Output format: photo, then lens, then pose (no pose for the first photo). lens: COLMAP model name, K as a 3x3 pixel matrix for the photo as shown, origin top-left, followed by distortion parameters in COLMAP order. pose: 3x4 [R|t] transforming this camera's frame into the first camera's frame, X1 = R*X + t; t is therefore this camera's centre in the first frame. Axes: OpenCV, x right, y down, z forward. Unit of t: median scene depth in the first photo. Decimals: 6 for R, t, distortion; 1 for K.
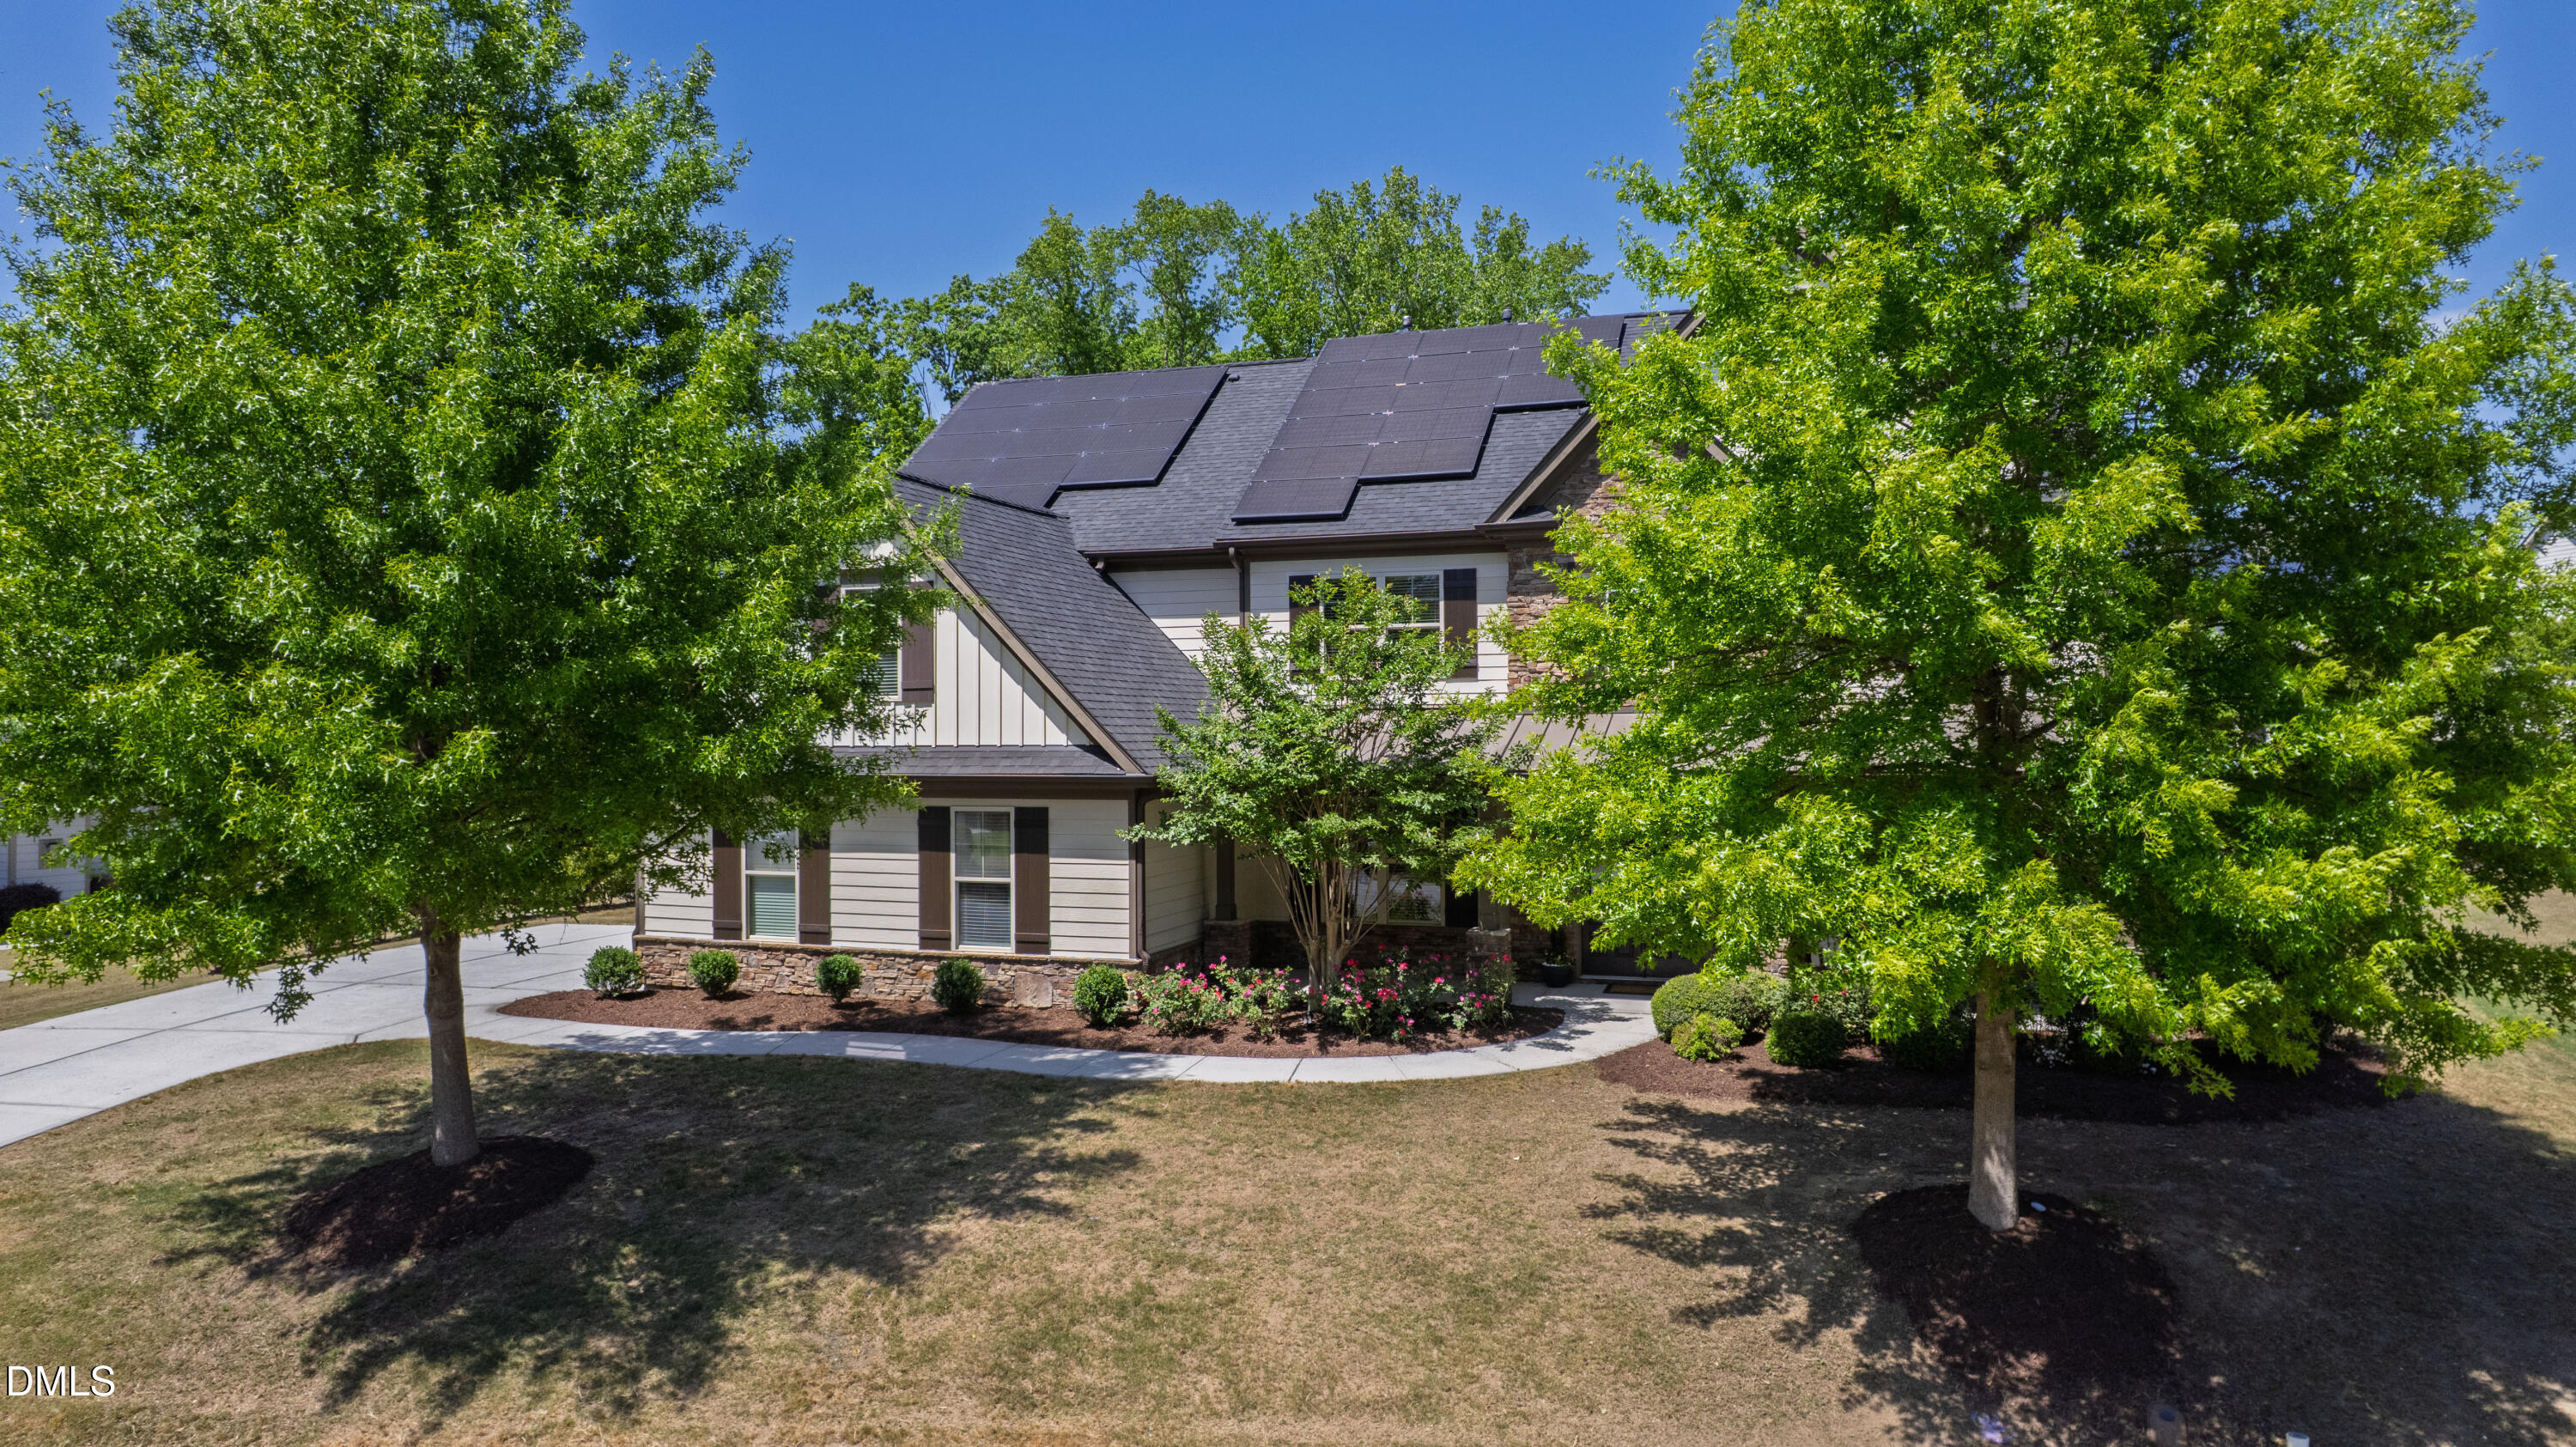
lens RADIAL K [[1646.6, 0, 1287.6], [0, 1646.6, 730.1], [0, 0, 1]] dist [-0.057265, 0.039326]
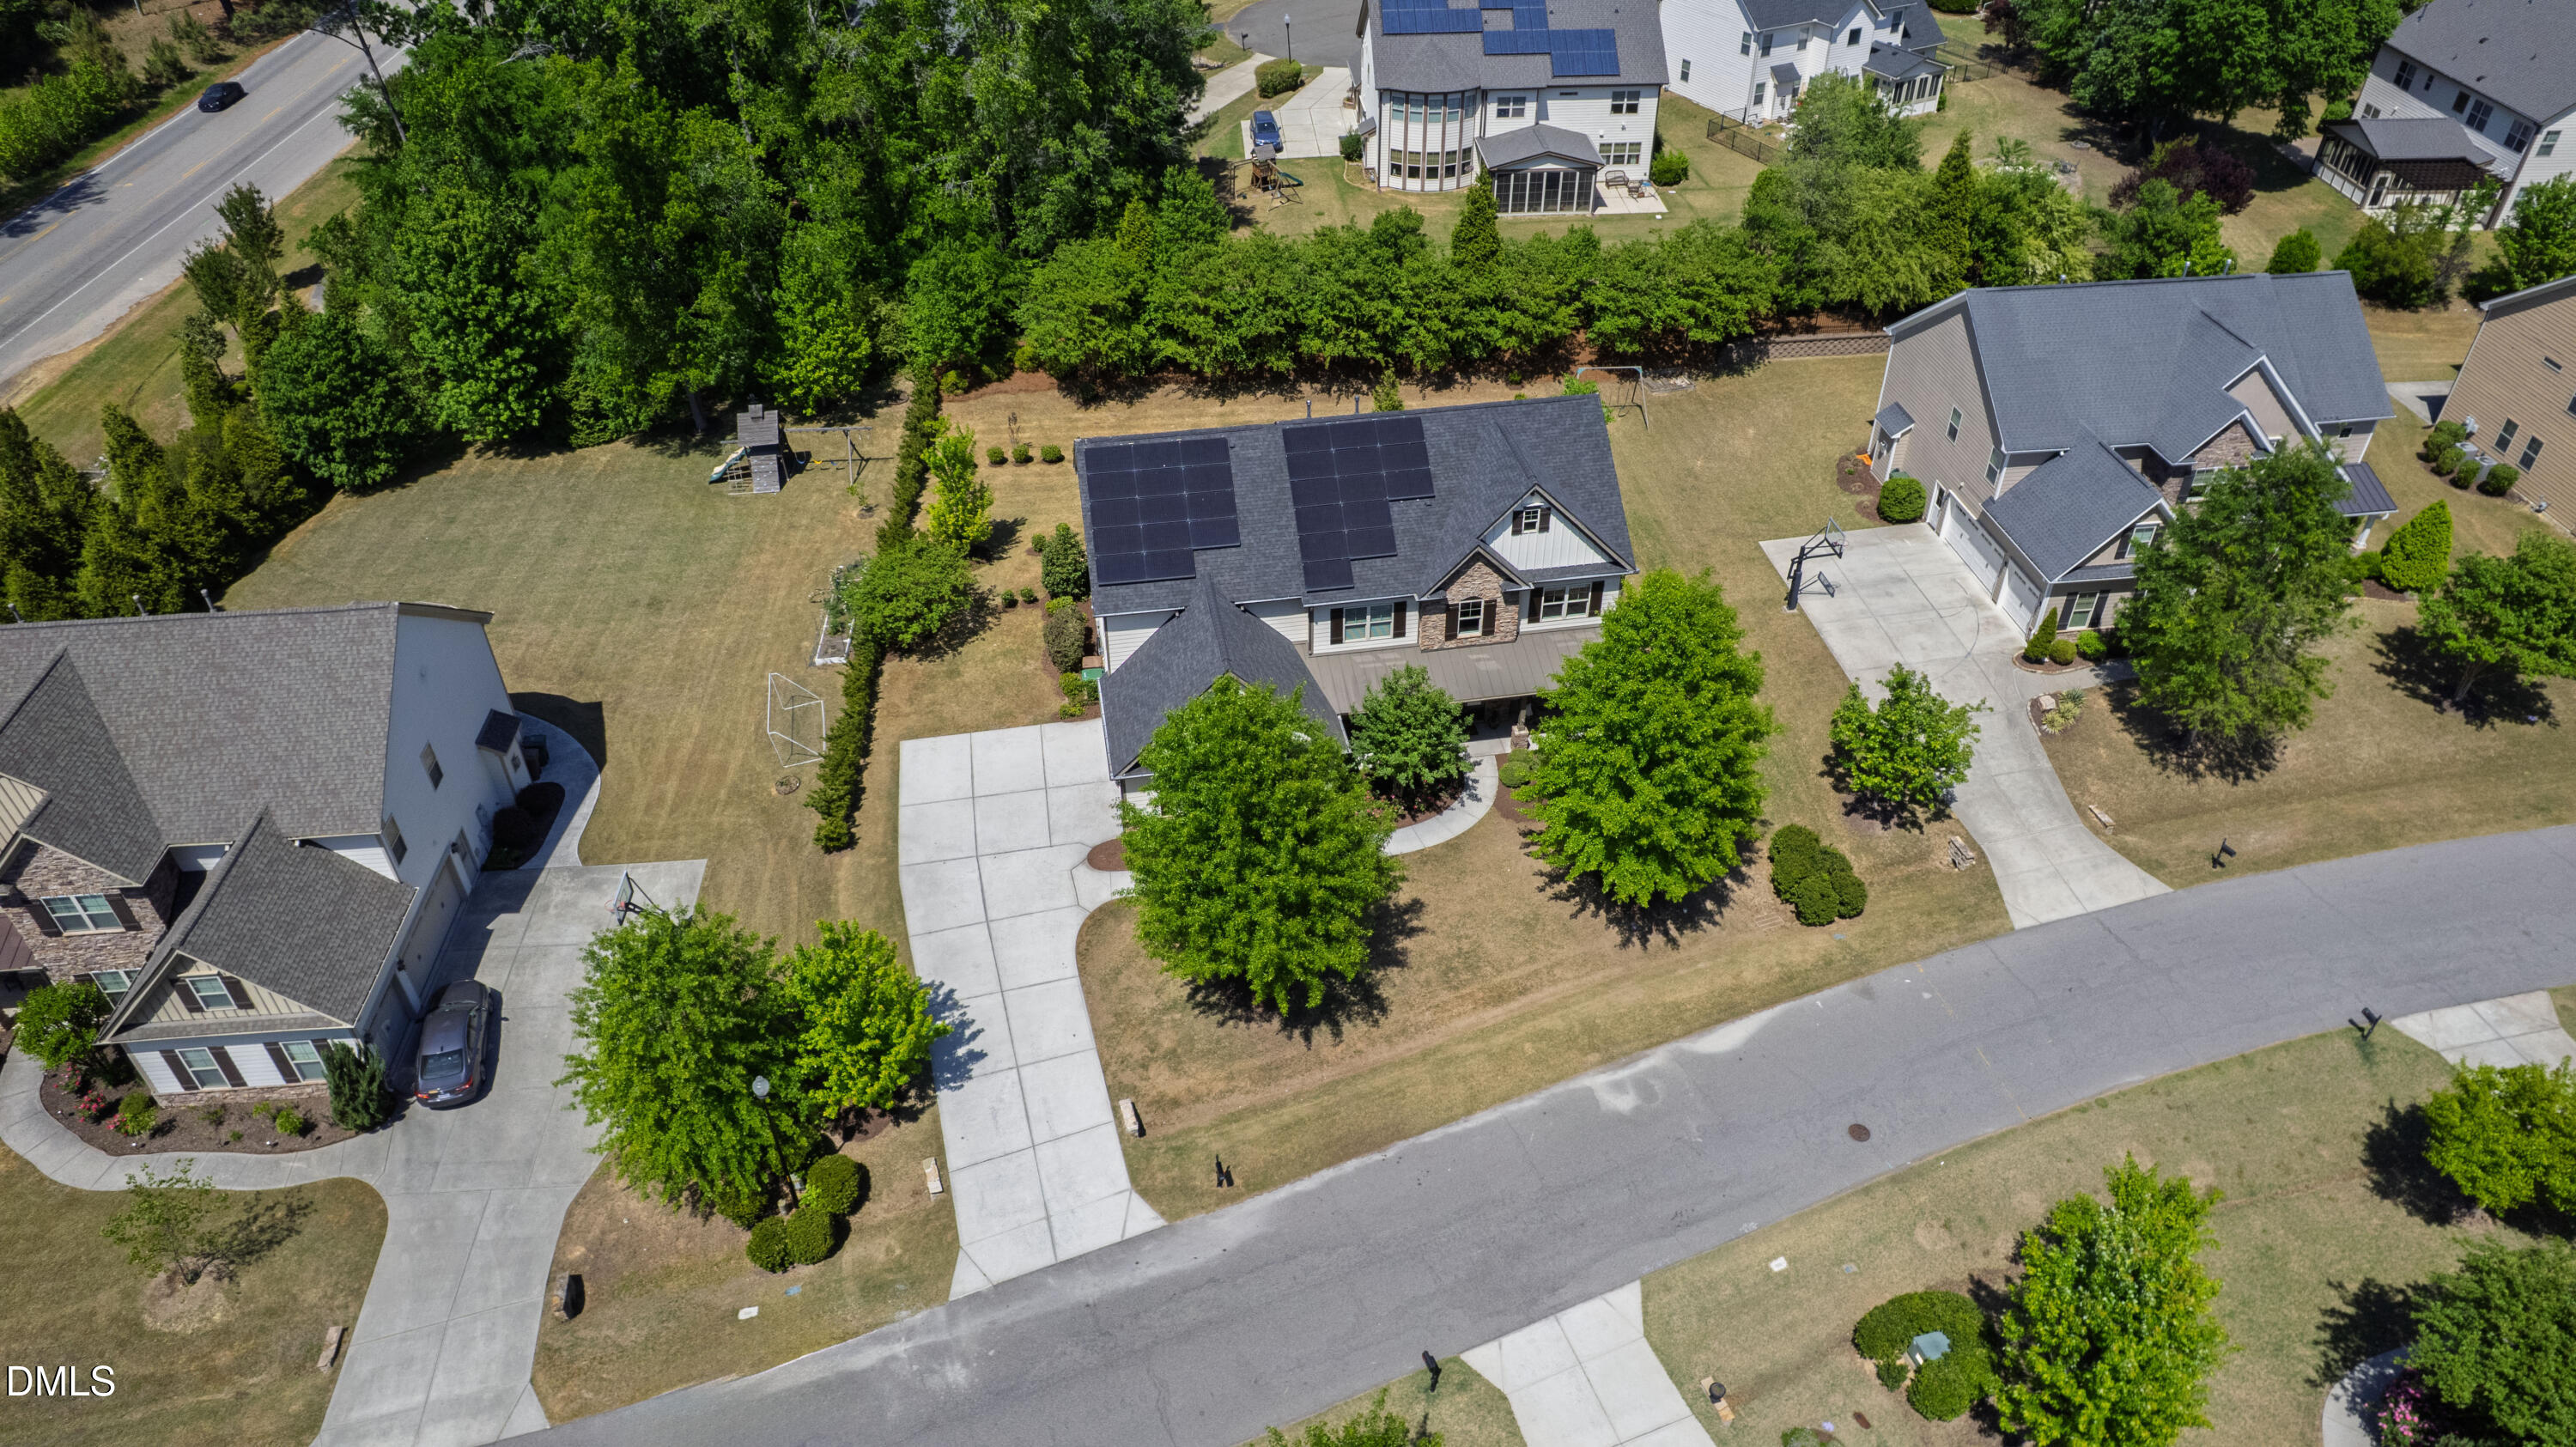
lens RADIAL K [[1646.6, 0, 1287.5], [0, 1646.6, 718.5], [0, 0, 1]] dist [-0.057265, 0.039326]
pose [[0.878538, -0.293071, 0.377200, -1.528327], [-0.001126, 0.788390, 0.615174, -2.190807], [-0.477670, -0.540879, 0.692301, -1.116850]]
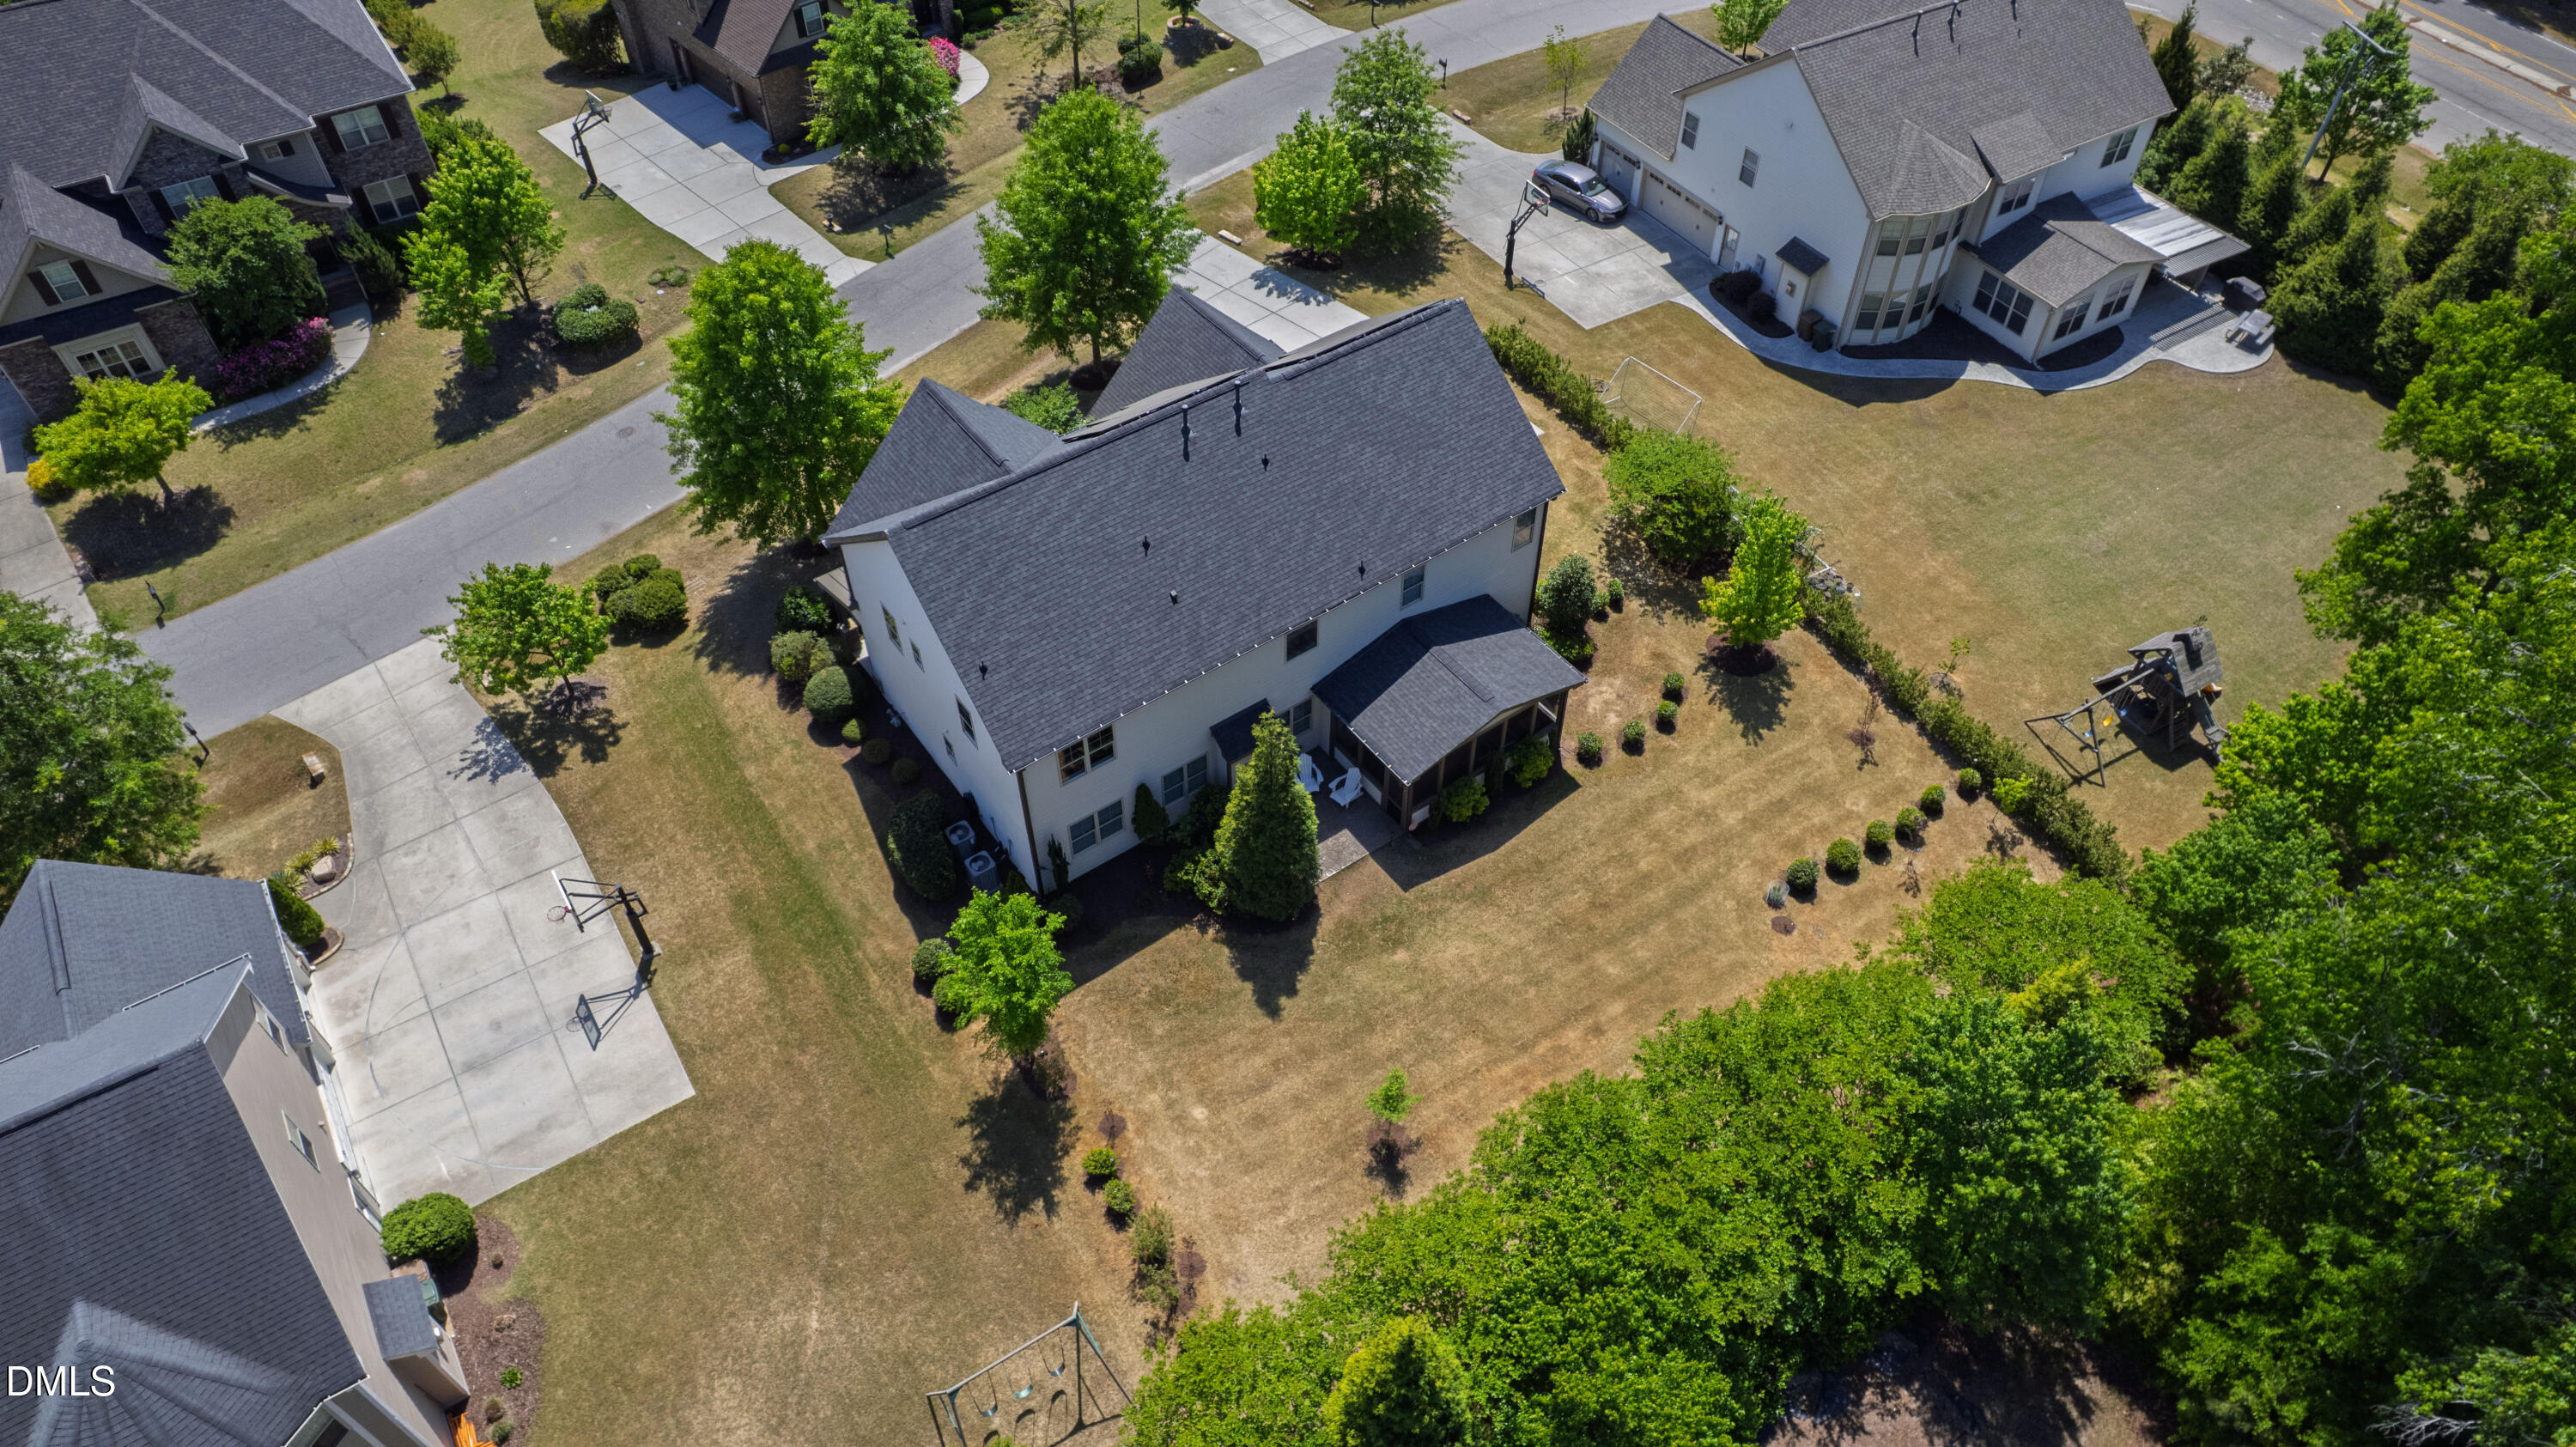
lens RADIAL K [[1646.6, 0, 1287.7], [0, 1646.6, 716.7], [0, 0, 1]] dist [-0.057265, 0.039326]
pose [[-0.577036, 0.606161, -0.547356, 2.032304], [0.012516, 0.676674, 0.736176, -2.197171], [0.816623, 0.417949, -0.398052, 3.326403]]
